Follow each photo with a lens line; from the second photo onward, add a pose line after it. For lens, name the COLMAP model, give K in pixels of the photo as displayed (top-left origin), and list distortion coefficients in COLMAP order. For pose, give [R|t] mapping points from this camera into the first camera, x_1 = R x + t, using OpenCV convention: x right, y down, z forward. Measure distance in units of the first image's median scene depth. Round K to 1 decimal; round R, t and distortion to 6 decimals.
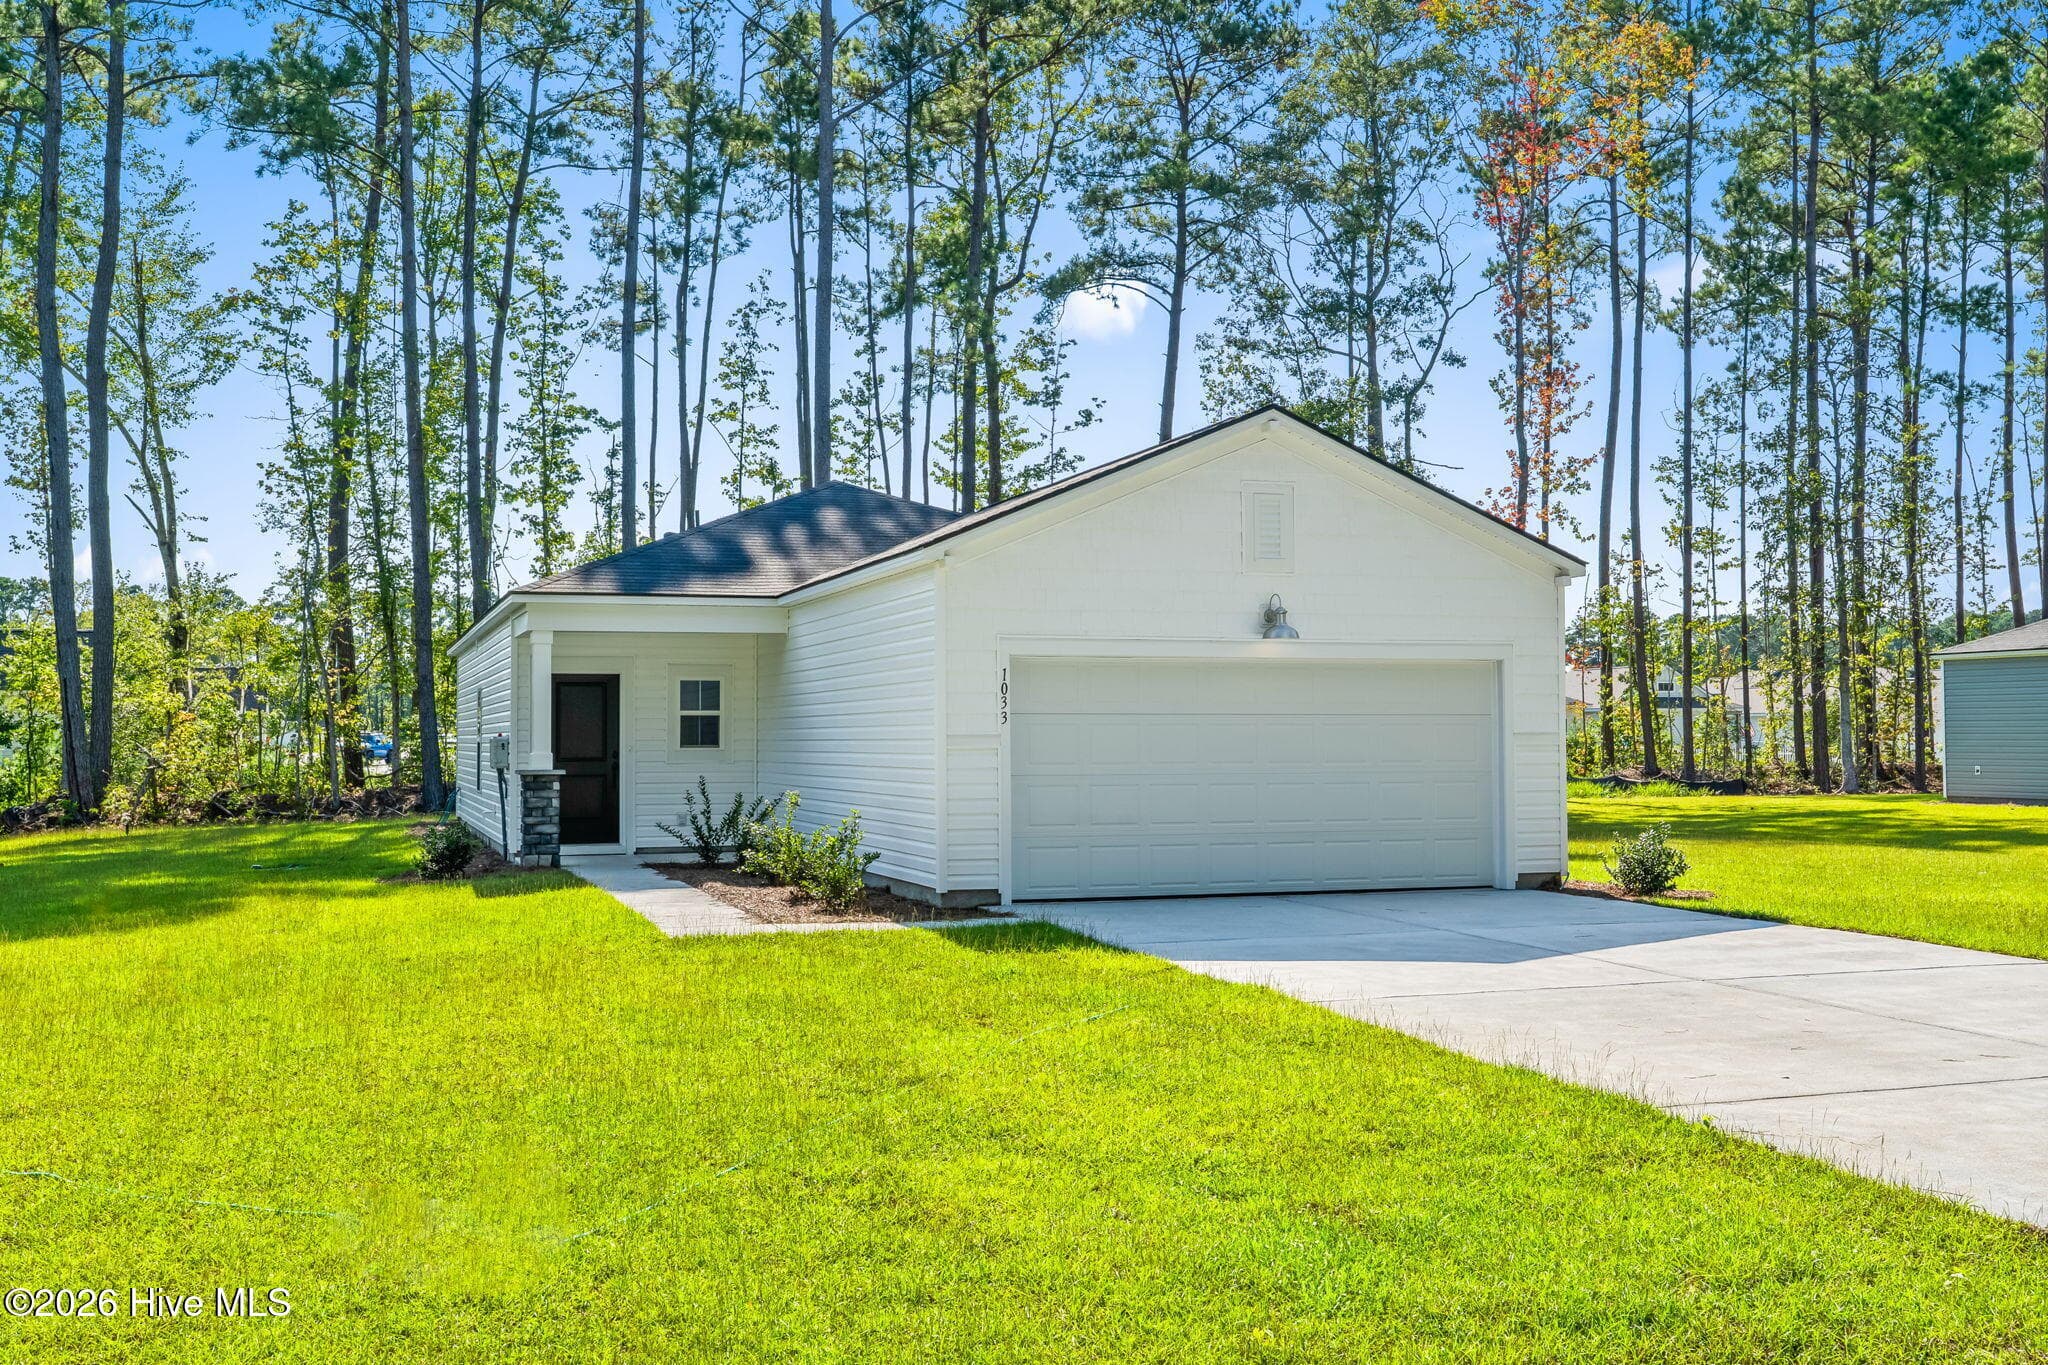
lens RADIAL K [[1983.8, 0, 1098.3], [0, 1983.8, 687.8], [0, 0, 1]] dist [0.016075, 0.003465]
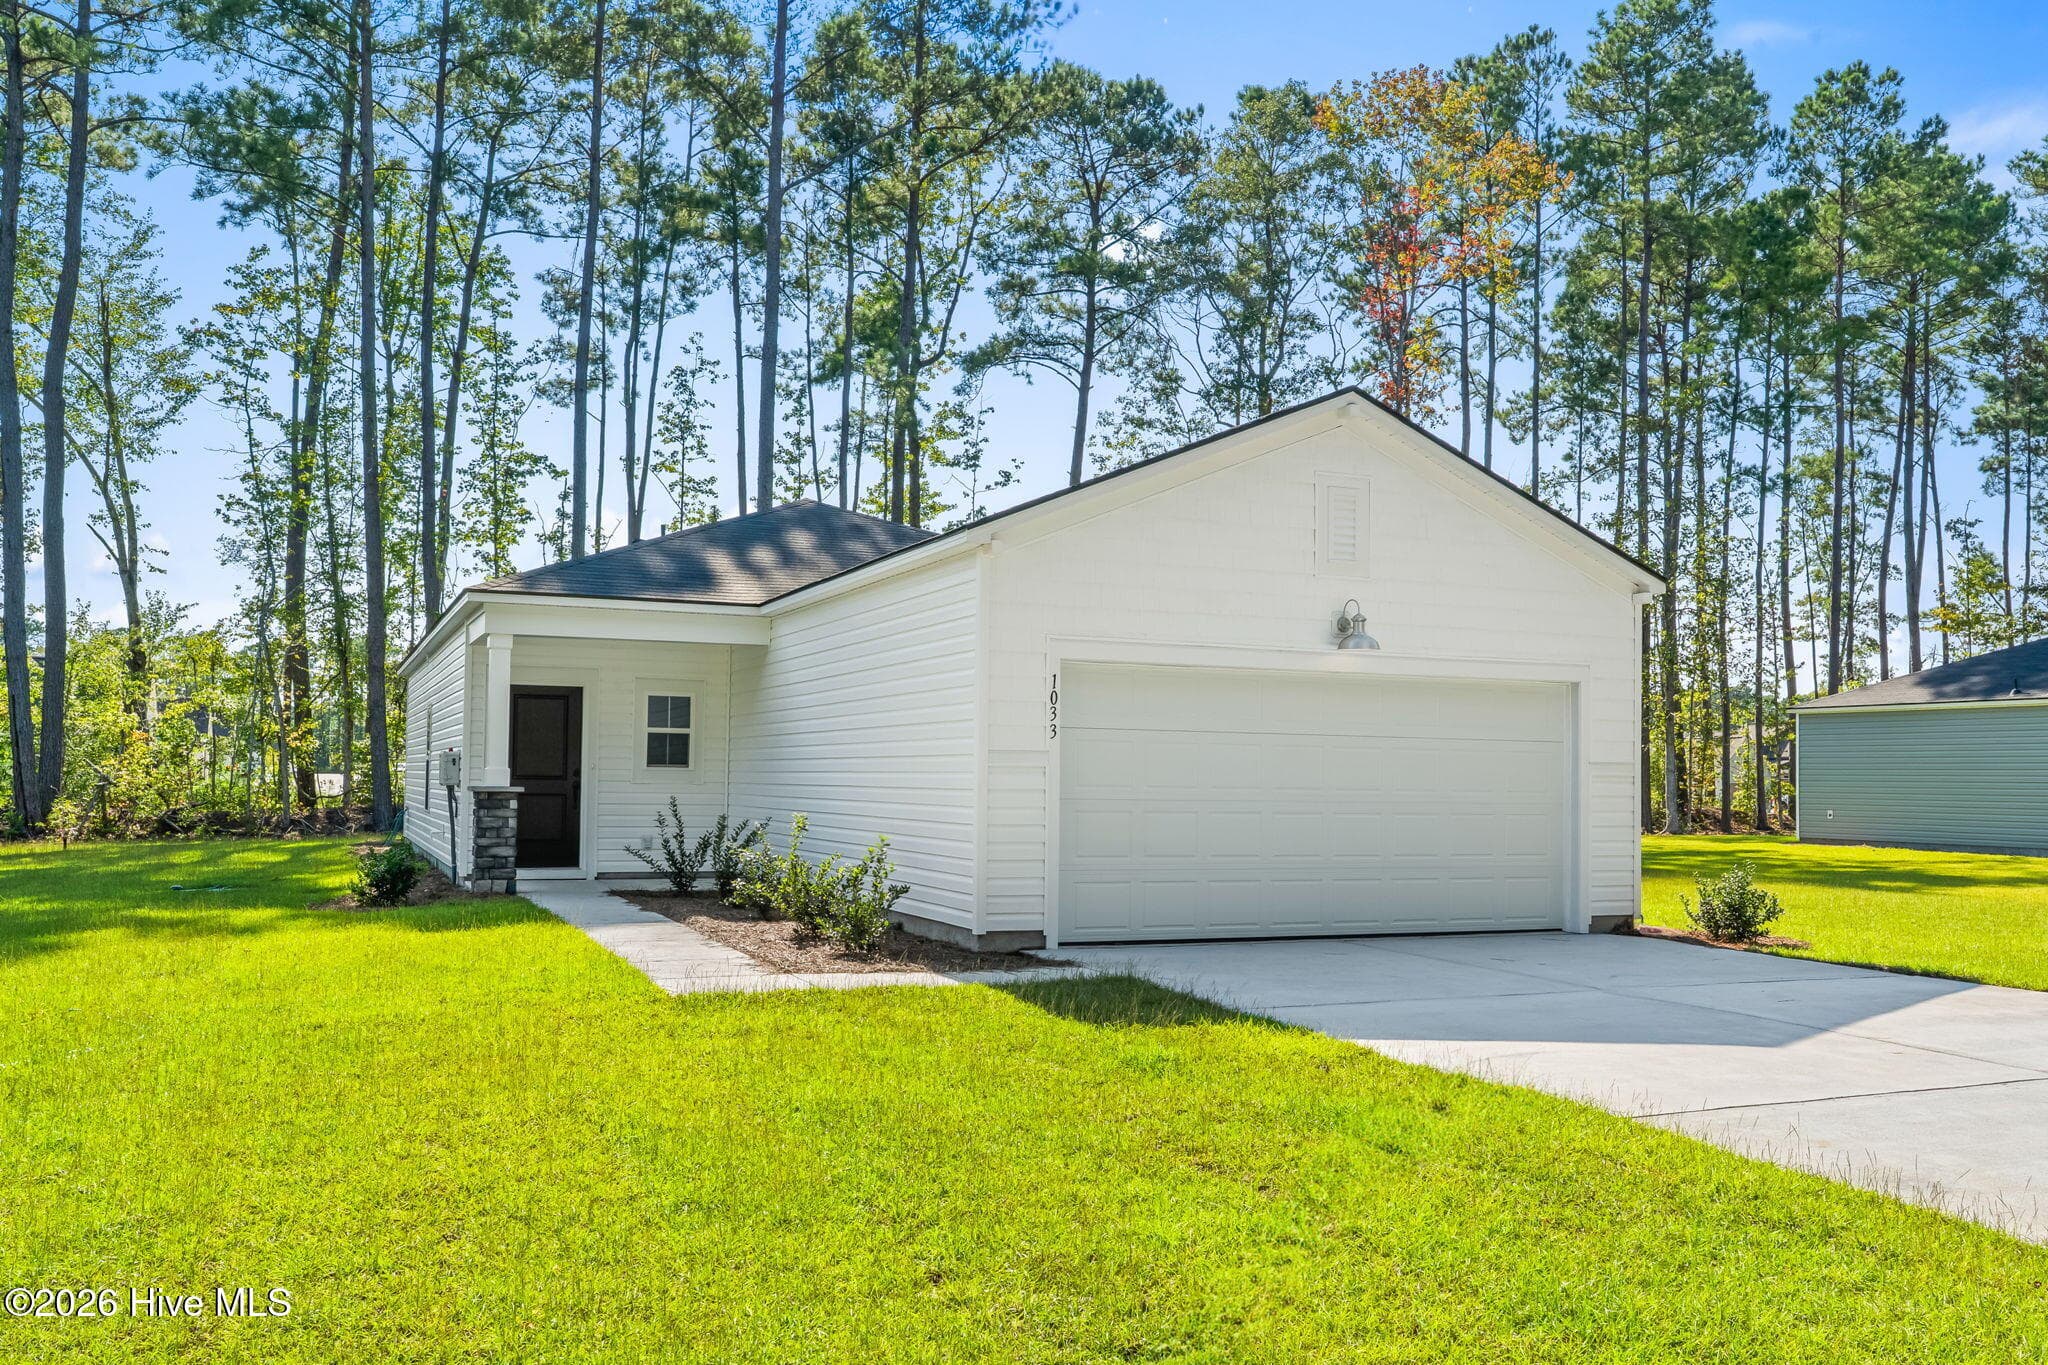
lens RADIAL K [[1654.6, 0, 1079.9], [0, 1654.6, 731.5], [0, 0, 1]] dist [0.001081, 0.009162]
pose [[0.997199, 0.019504, 0.072210, -0.029118], [-0.019228, 0.999805, -0.004516, 0.006045], [-0.072284, 0.003115, 0.997379, 0.094100]]
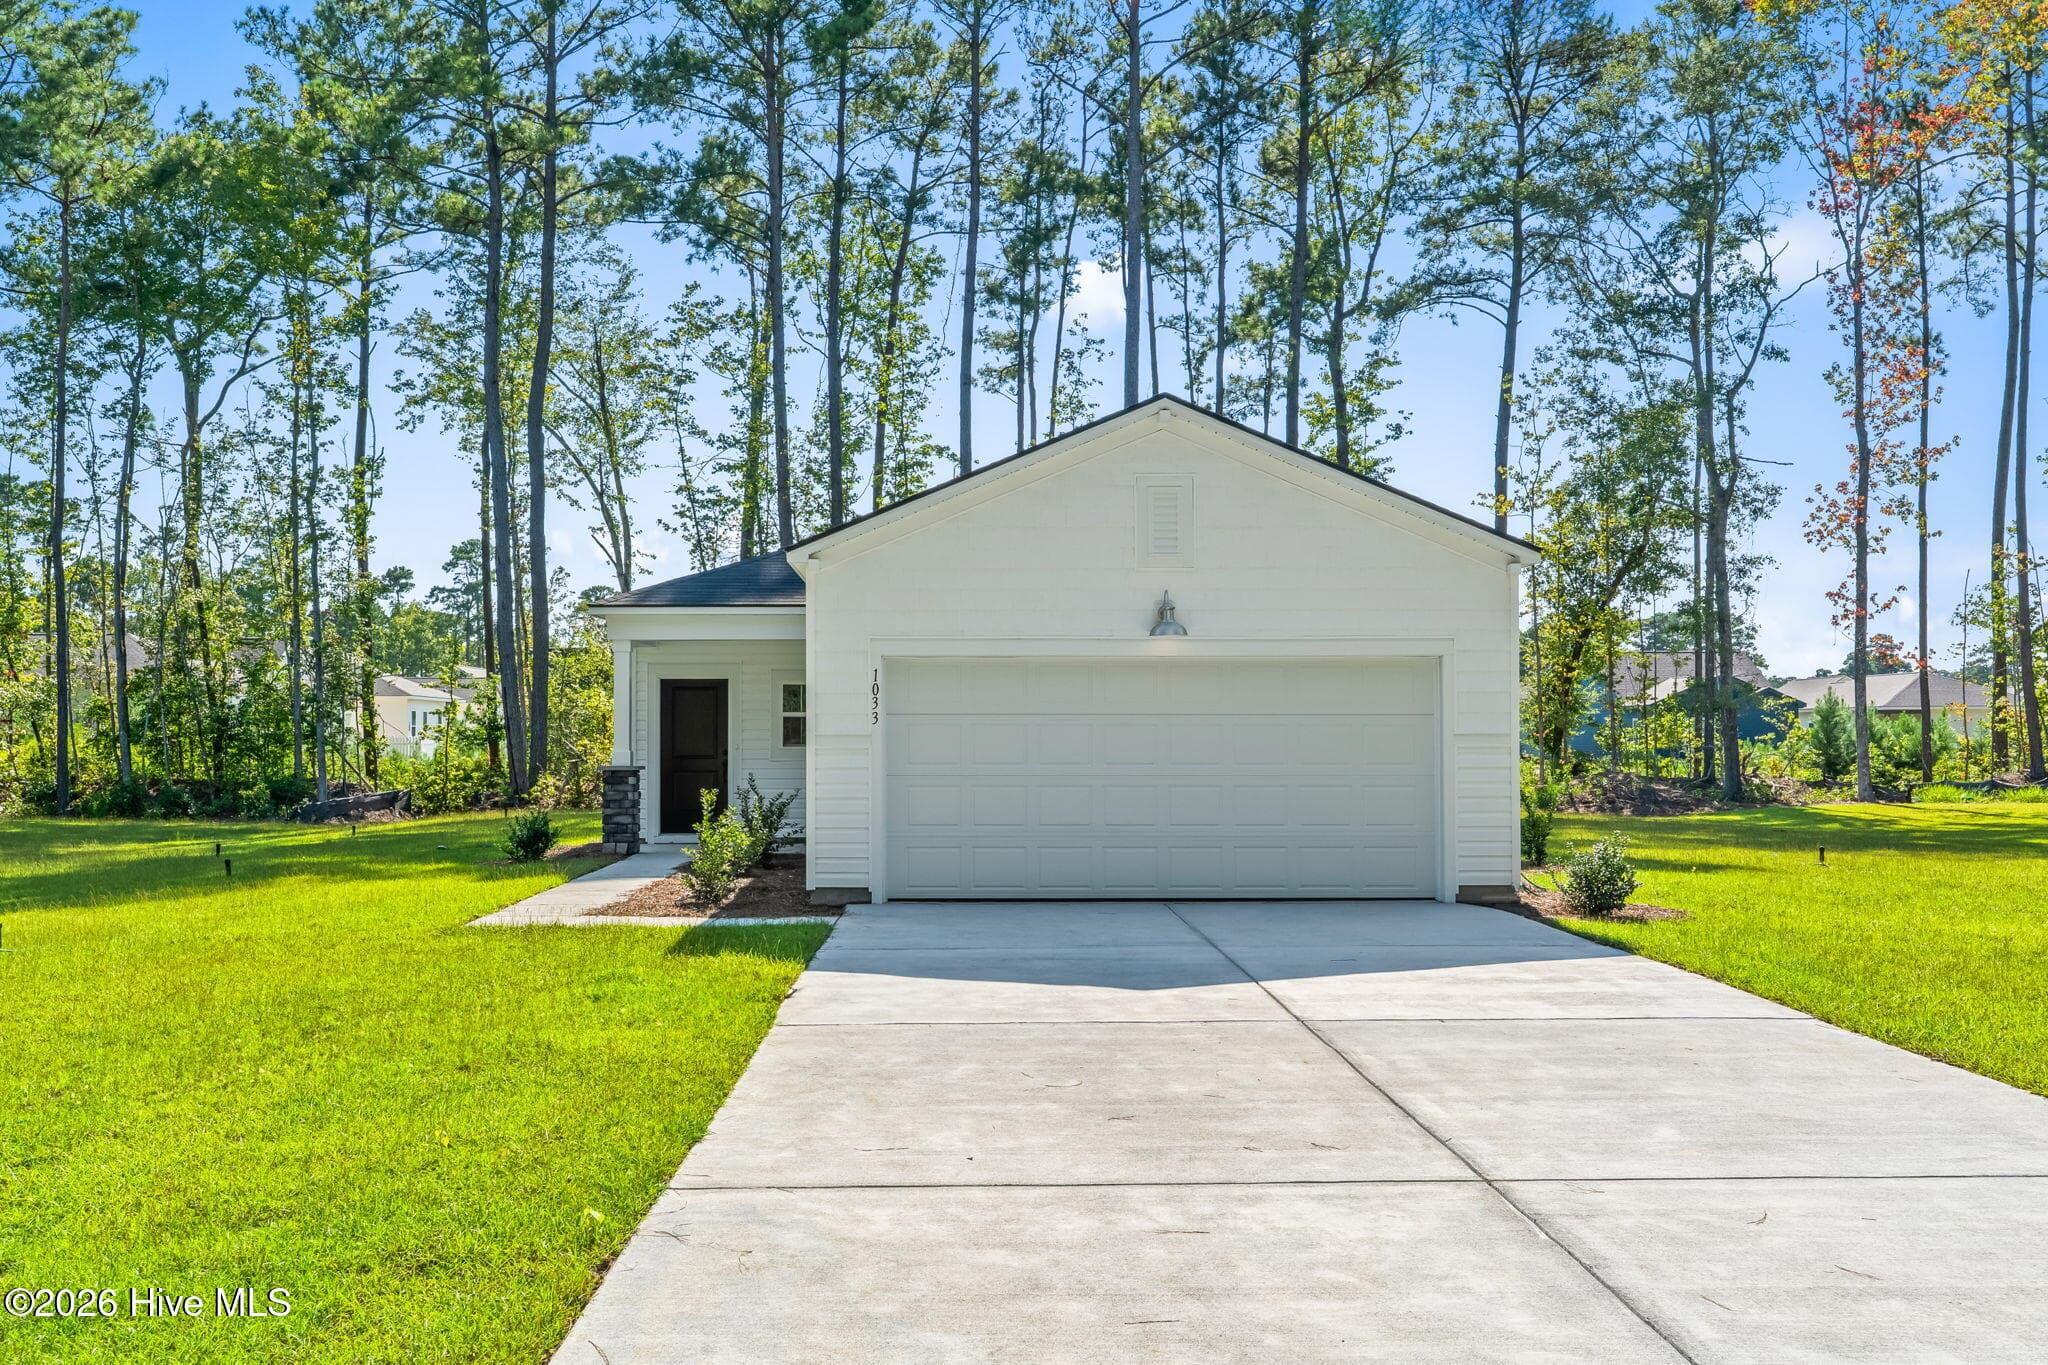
lens RADIAL K [[1777.0, 0, 1044.3], [0, 1777.0, 702.9], [0, 0, 1]] dist [-0.000008, -0.000932]
pose [[0.952507, -0.002907, -0.304504, 0.102351], [0.004537, 0.999979, 0.004644, 0.001242], [0.304484, -0.005805, 0.952500, 0.055294]]
